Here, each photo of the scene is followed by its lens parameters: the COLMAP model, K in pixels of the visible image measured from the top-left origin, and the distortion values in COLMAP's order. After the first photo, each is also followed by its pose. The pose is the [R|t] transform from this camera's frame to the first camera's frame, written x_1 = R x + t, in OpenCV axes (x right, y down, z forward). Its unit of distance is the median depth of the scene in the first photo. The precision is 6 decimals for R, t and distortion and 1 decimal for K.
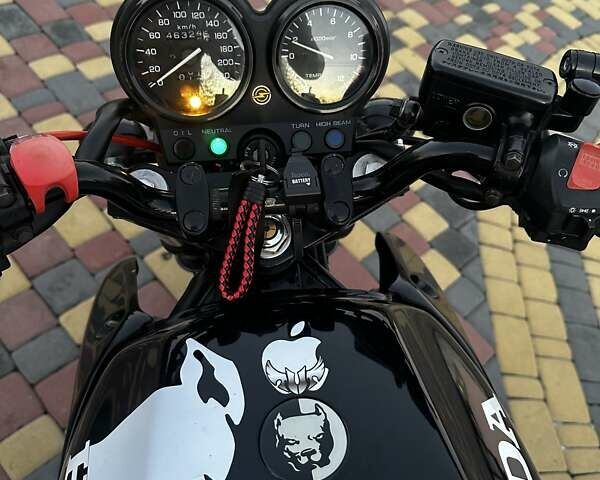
lens RADIAL K [[545.1, 0, 304.5], [0, 545.1, 232.1], [0, 0, 1]] dist [0.115992, -0.223488]
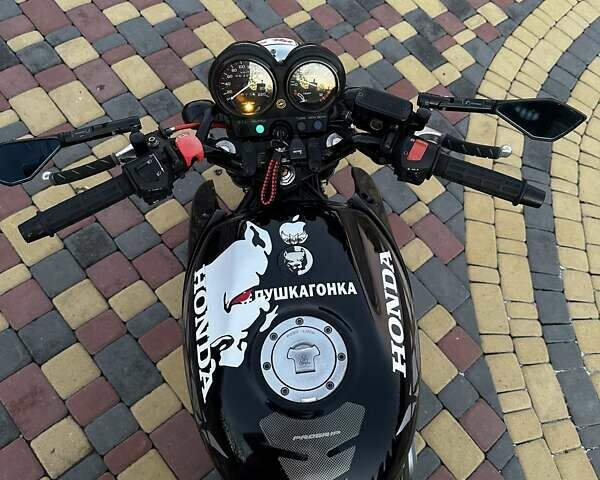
lens RADIAL K [[545.1, 0, 304.5], [0, 545.1, 232.1], [0, 0, 1]] dist [0.115992, -0.223488]
pose [[0.997876, 0.023473, -0.060760, 0.149291], [-0.013039, 0.985914, 0.166742, -0.128690], [0.063818, -0.165595, 0.984127, -1.118644]]
